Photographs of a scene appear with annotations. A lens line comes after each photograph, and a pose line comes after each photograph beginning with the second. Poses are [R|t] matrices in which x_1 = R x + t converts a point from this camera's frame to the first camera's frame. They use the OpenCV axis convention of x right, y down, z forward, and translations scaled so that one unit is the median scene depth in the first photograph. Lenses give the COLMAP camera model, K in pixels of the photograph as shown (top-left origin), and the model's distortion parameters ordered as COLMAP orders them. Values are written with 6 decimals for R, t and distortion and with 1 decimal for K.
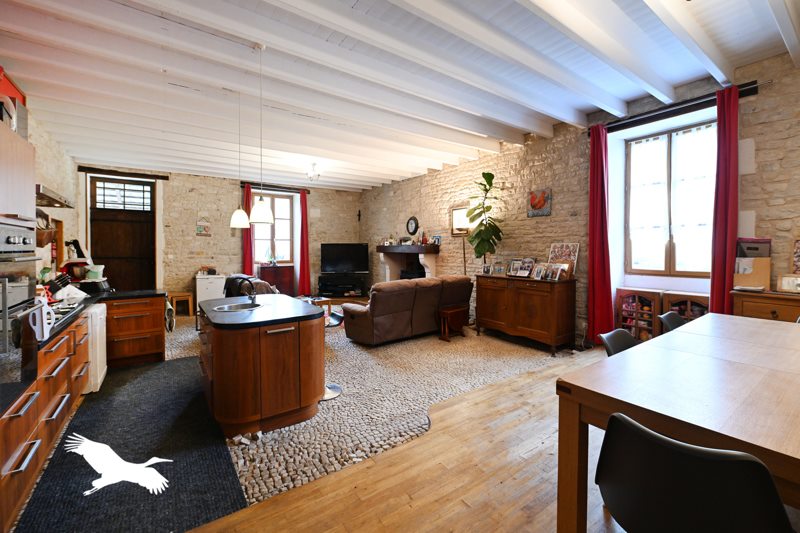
lens RADIAL K [[339.7, 0, 400.3], [0, 339.7, 254.2], [0, 0, 1]] dist [0.000062, 0.000001]
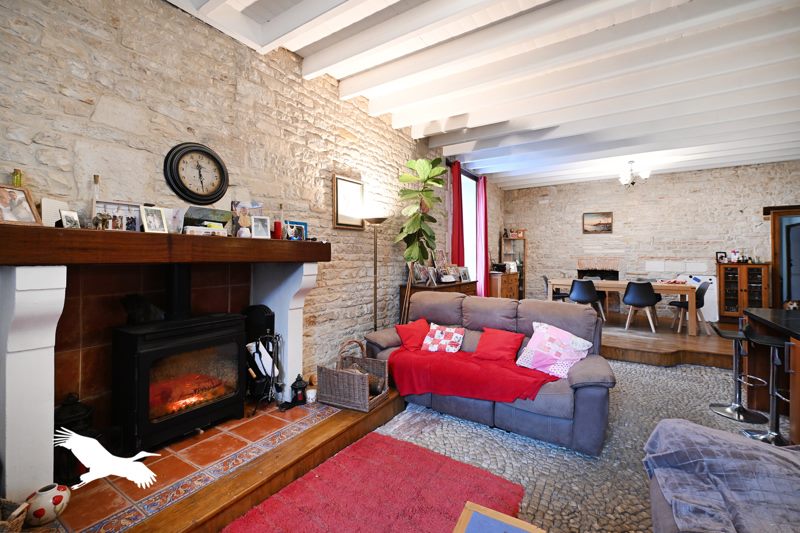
lens RADIAL K [[339.7, 0, 400.3], [0, 339.7, 254.2], [0, 0, 1]] dist [0.000062, 0.000001]
pose [[-0.371336, 0.005674, 0.928481, -0.346770], [0.007228, 0.999969, -0.003220, -0.009162], [-0.928471, 0.005515, -0.371365, 1.034542]]
